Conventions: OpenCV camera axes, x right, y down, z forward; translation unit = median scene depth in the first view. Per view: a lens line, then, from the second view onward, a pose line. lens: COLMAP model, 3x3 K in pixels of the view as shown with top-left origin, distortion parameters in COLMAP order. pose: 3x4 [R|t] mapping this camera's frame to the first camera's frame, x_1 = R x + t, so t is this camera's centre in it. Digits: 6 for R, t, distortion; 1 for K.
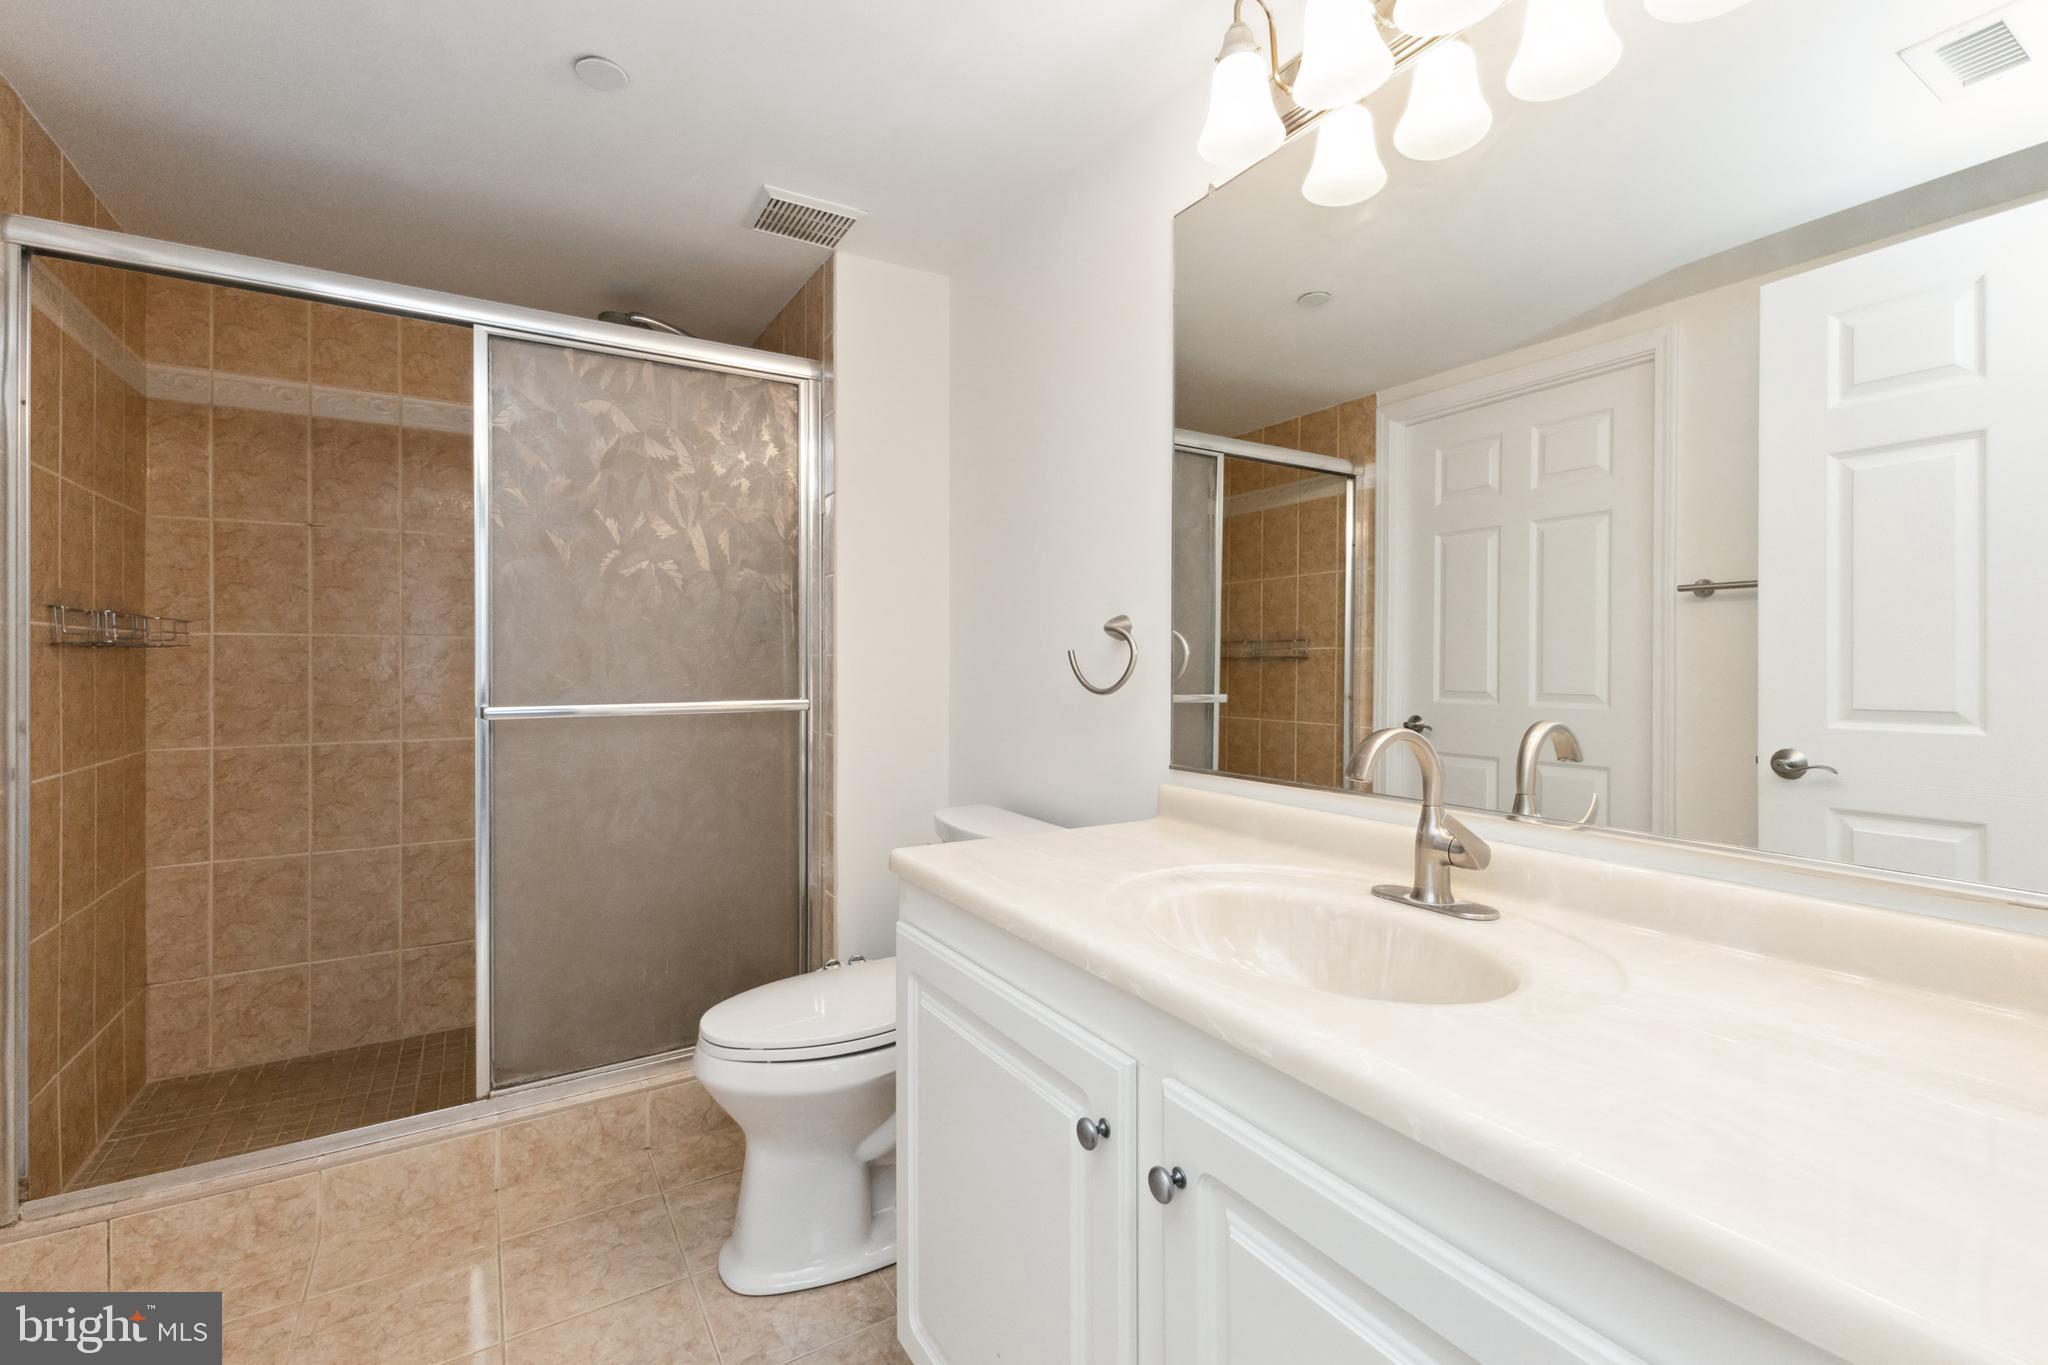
lens RADIAL K [[894.8, 0, 1026.3], [0, 894.8, 665.3], [0, 0, 1]] dist [0.002365, 0.000827]
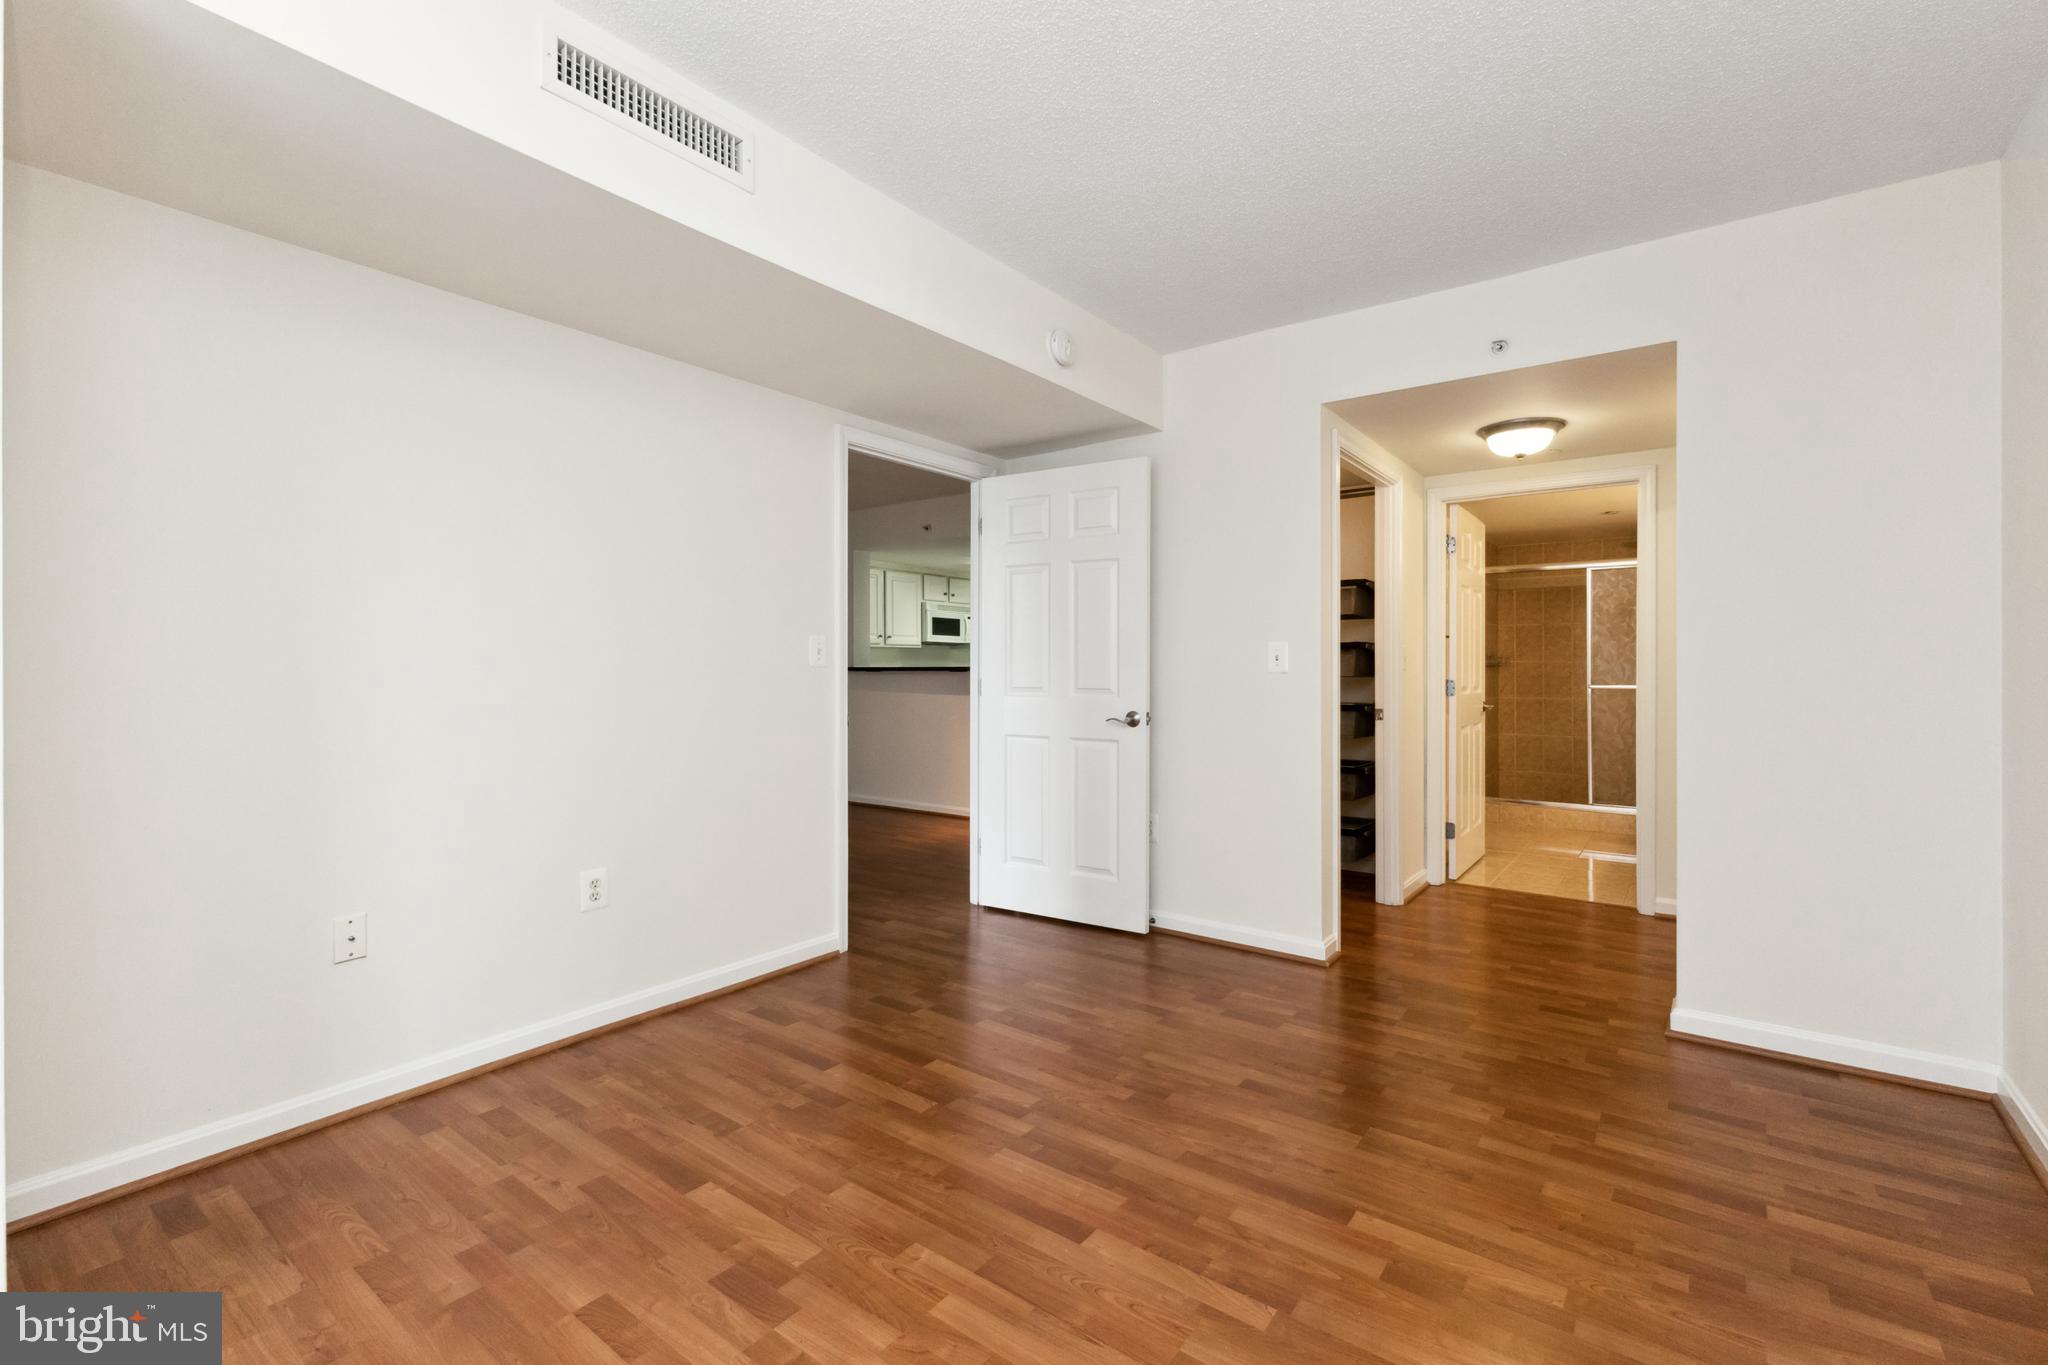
lens RADIAL K [[894.8, 0, 1026.3], [0, 894.8, 665.3], [0, 0, 1]] dist [0.002365, 0.000827]
pose [[0.358093, -0.002751, -0.933682, 1.381771], [-0.000391, 0.999995, -0.003096, -0.012002], [0.933686, 0.001474, 0.358090, -1.692710]]
